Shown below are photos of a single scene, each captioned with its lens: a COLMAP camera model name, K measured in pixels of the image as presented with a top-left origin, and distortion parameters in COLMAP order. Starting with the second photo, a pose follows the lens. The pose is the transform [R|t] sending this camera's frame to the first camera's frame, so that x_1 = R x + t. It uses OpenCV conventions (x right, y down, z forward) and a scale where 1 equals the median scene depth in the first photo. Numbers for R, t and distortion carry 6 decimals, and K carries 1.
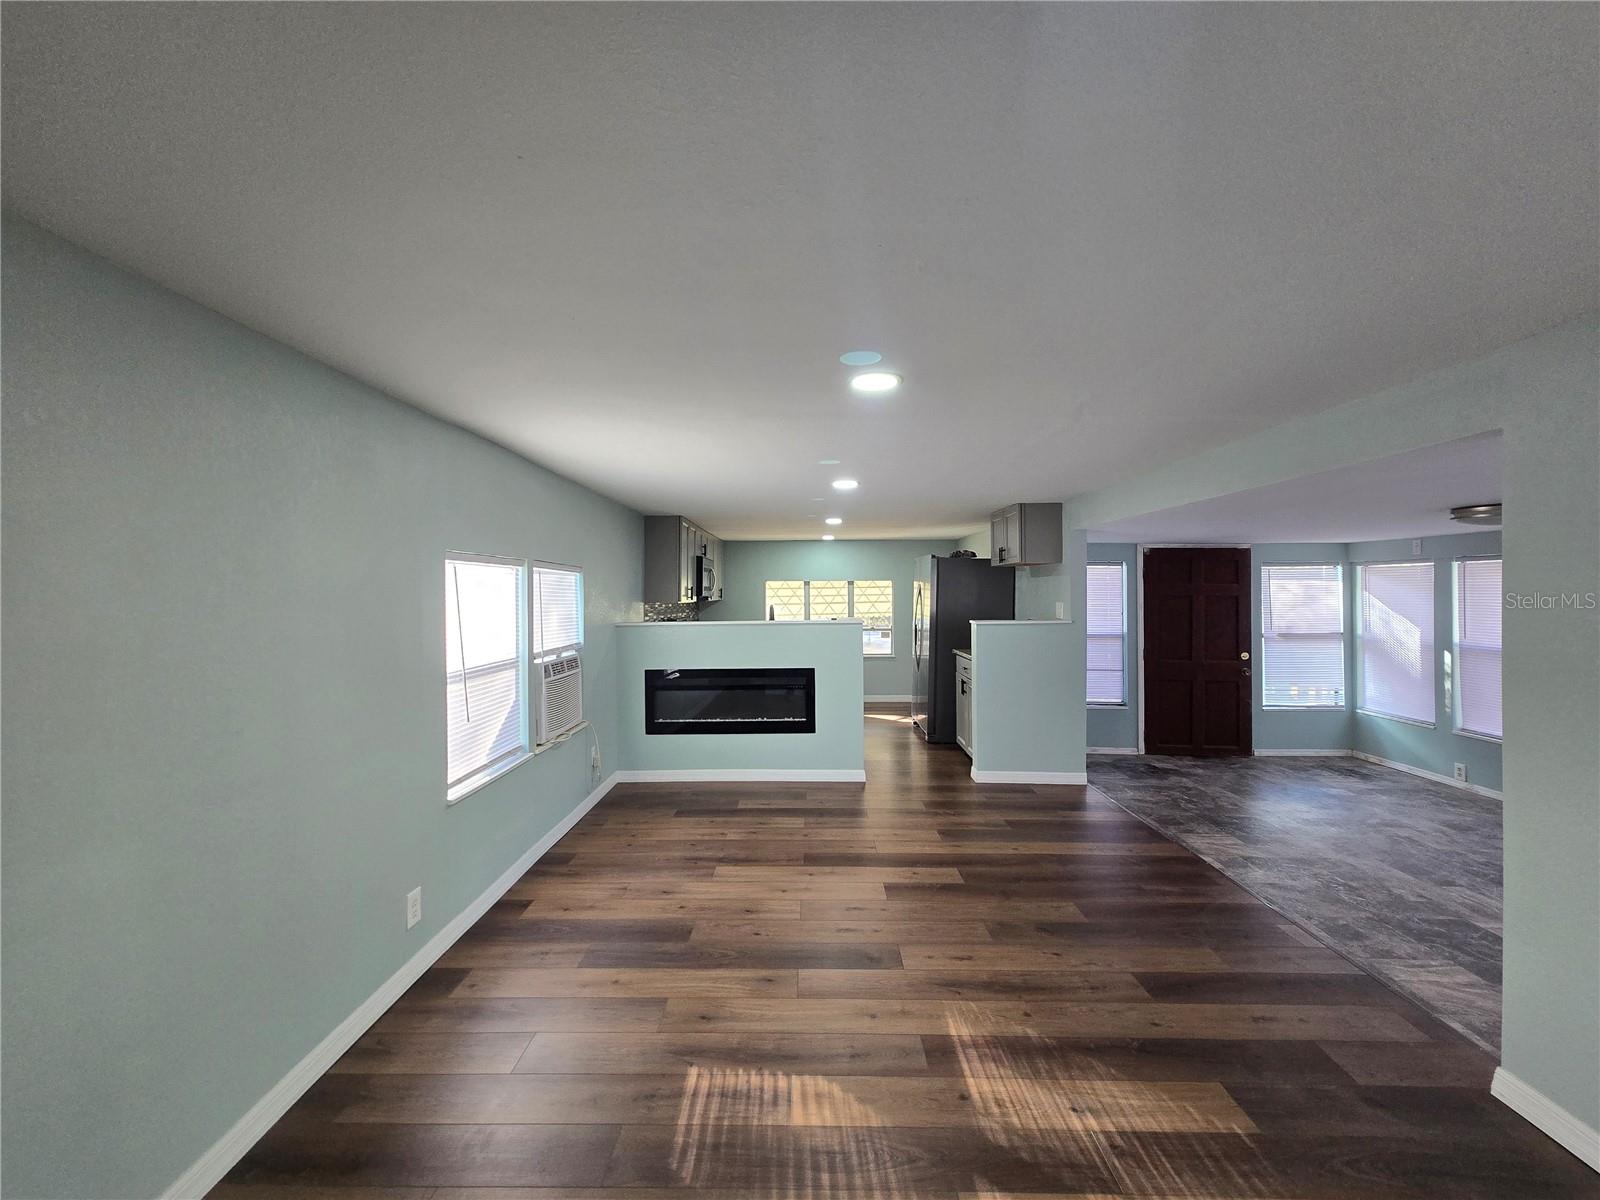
lens RADIAL K [[654.0, 0, 799.9], [0, 654.0, 588.5], [0, 0, 1]] dist [0.010305, 0.001266]
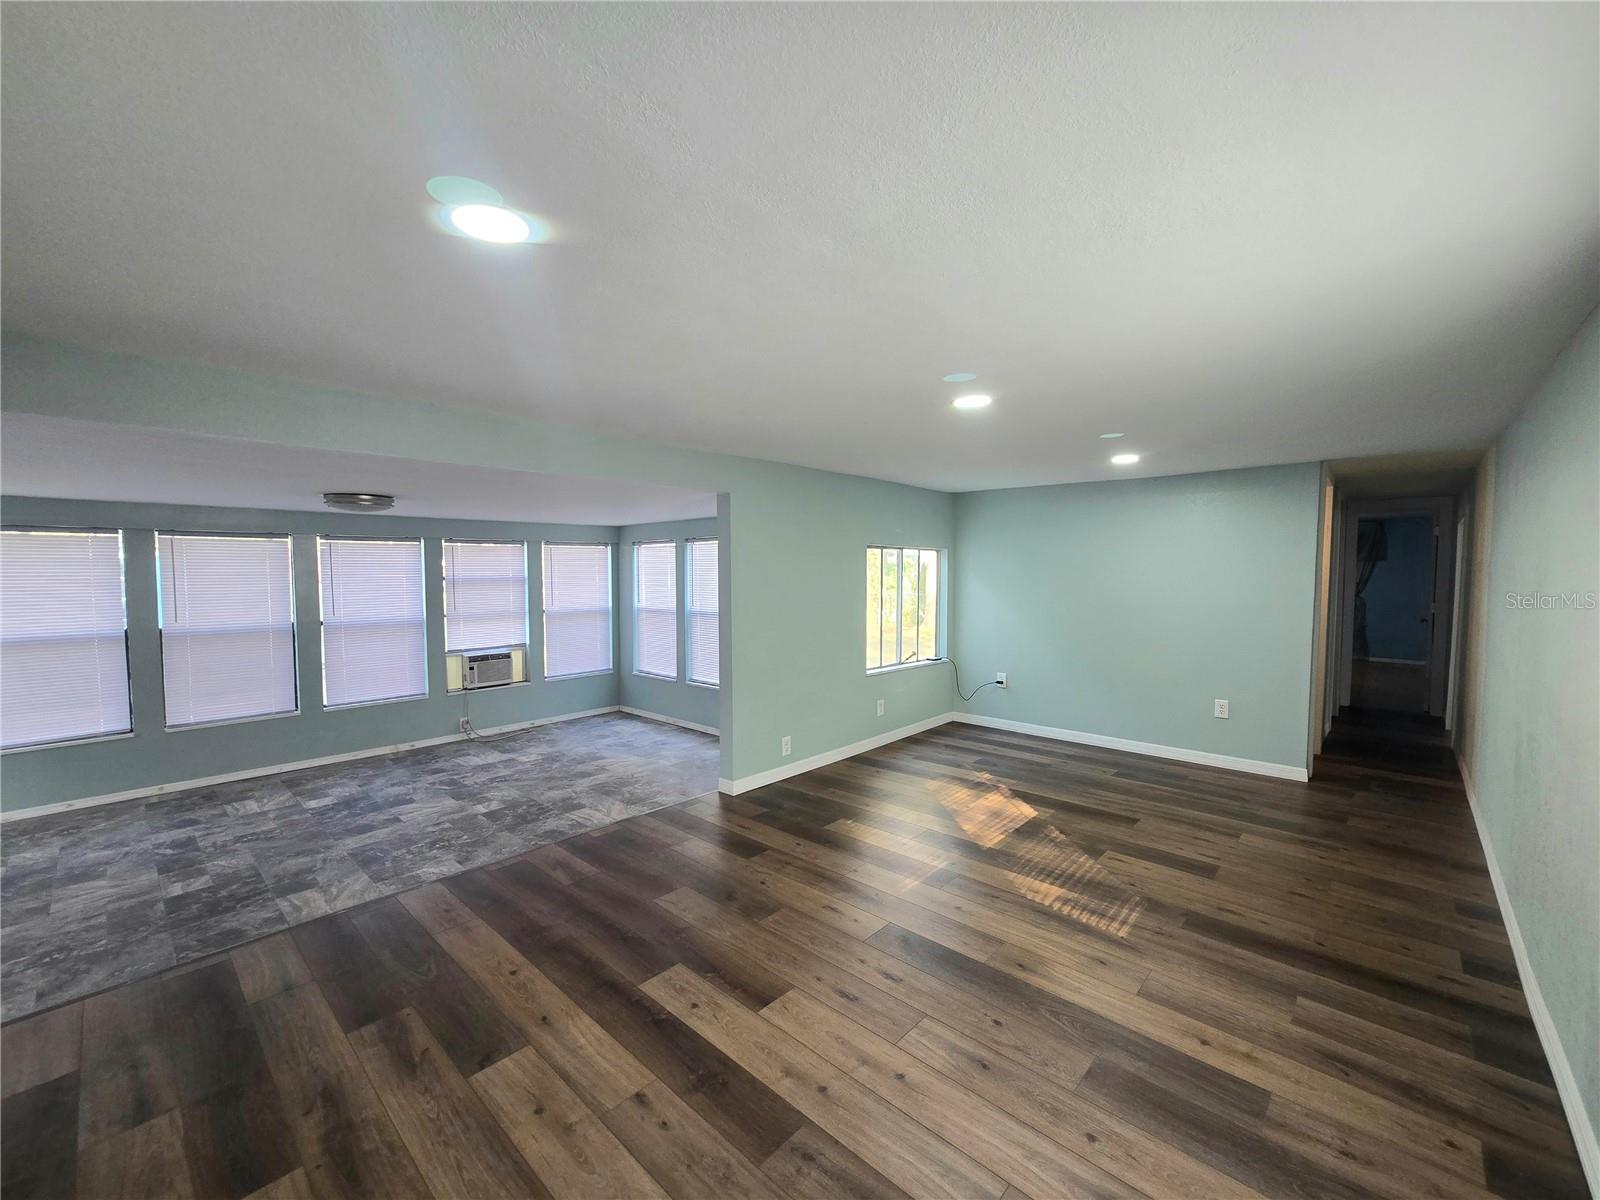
lens RADIAL K [[654.0, 0, 793.7], [0, 654.0, 606.7], [0, 0, 1]] dist [0.010305, 0.001266]
pose [[-0.735353, -0.036990, 0.676674, -0.349535], [0.001790, 0.998400, 0.056522, 0.007992], [-0.677682, 0.042775, -0.734110, 1.530361]]
